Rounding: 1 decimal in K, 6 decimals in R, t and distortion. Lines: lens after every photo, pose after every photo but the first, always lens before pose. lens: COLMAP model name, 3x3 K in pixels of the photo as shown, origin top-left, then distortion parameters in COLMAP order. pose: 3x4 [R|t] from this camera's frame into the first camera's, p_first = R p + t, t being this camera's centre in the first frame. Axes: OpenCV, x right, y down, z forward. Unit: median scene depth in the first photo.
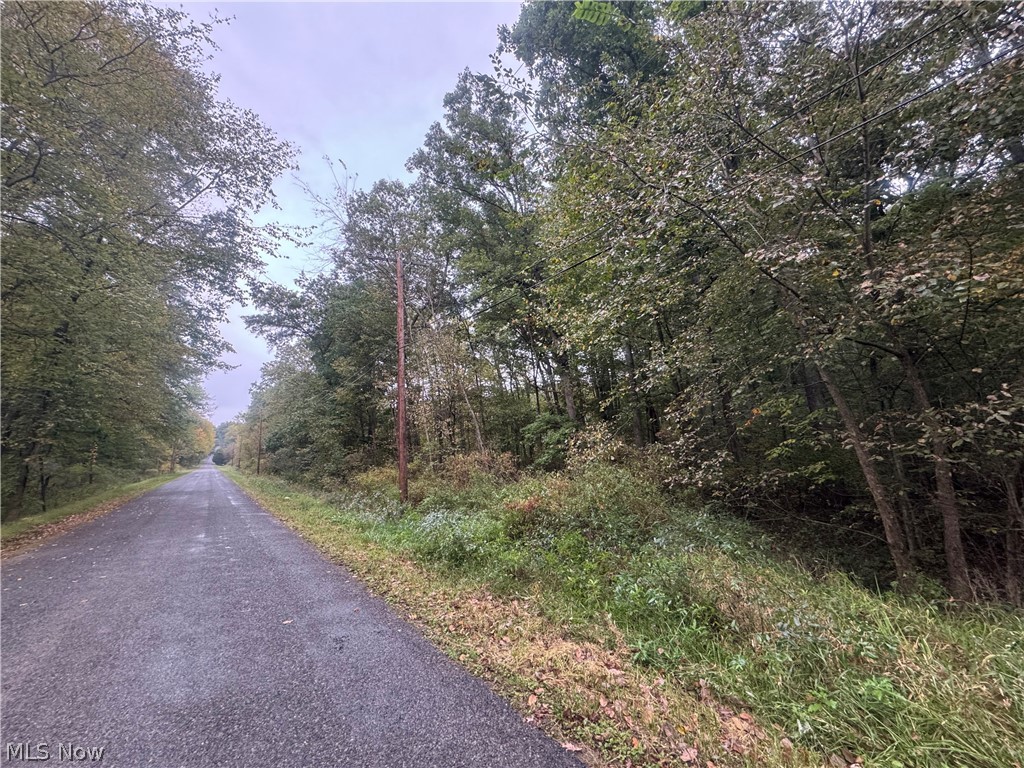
lens RADIAL K [[407.3, 0, 511.2], [0, 407.3, 383.2], [0, 0, 1]] dist [-0.001570, 0.000074]
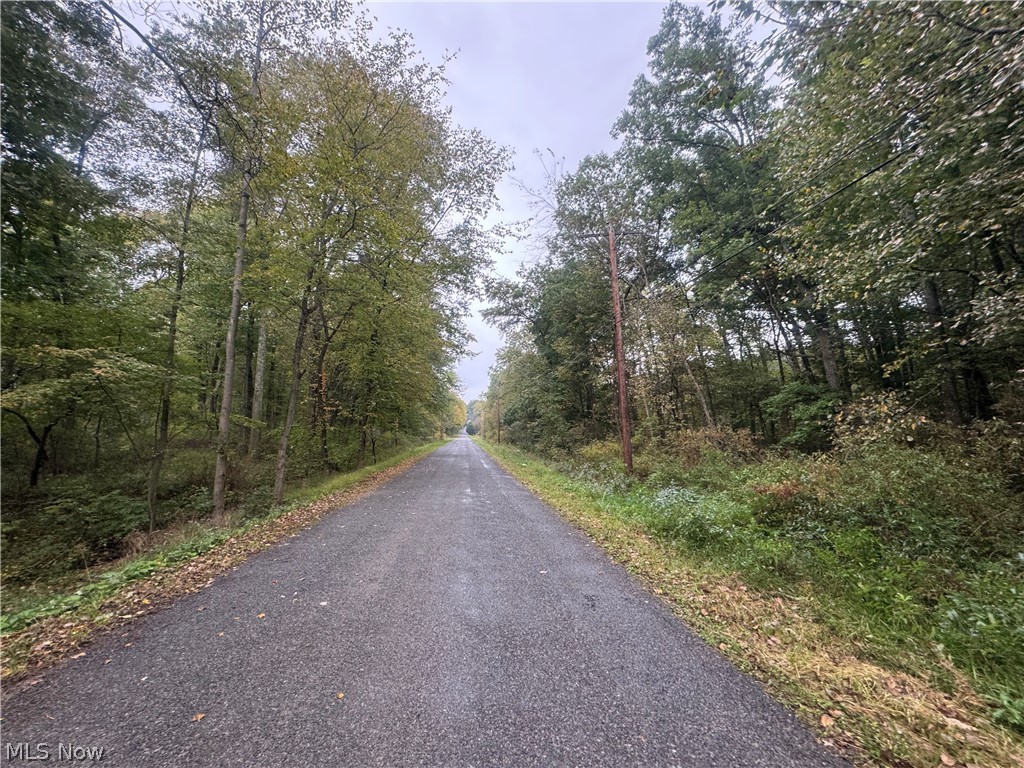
lens RADIAL K [[407.3, 0, 512.4], [0, 407.3, 382.8], [0, 0, 1]] dist [-0.001570, 0.000074]
pose [[0.871457, -0.035862, -0.489159, -0.014949], [0.064787, 0.997001, 0.042327, 0.002219], [0.486174, -0.068577, 0.871167, 0.001848]]
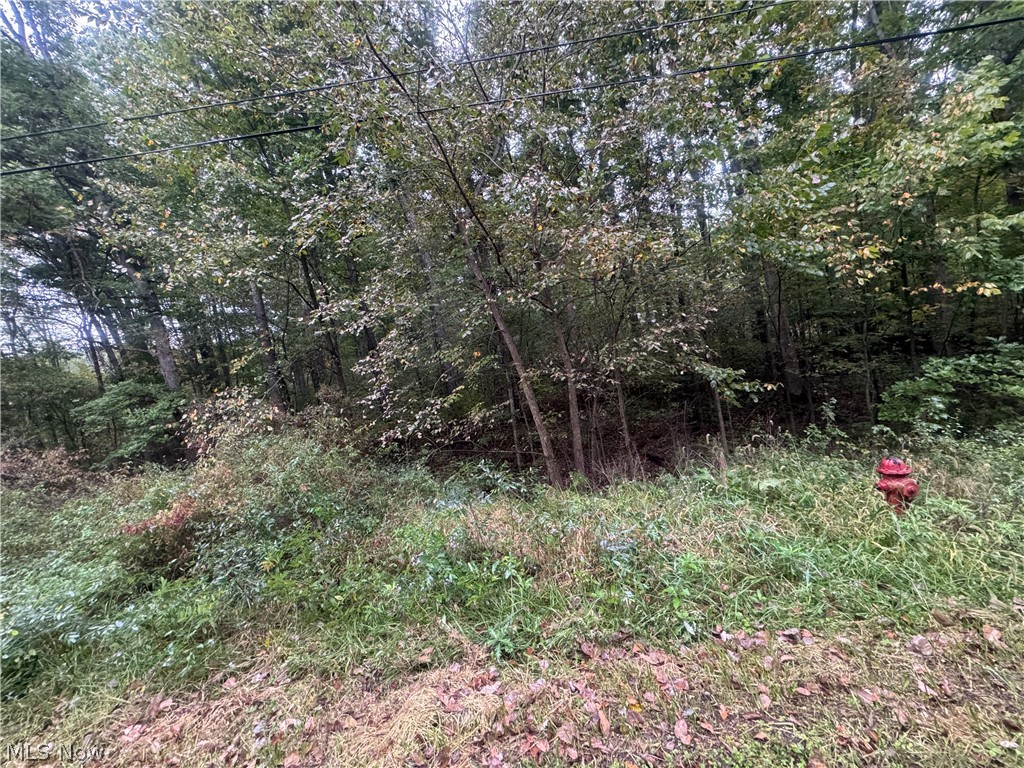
lens RADIAL K [[407.3, 0, 512.5], [0, 407.3, 384.2], [0, 0, 1]] dist [-0.001570, 0.000074]
pose [[0.623850, -0.060992, 0.779161, -0.056104], [-0.006547, 0.996507, 0.083247, 0.024564], [-0.781517, -0.057035, 0.621272, 0.123978]]
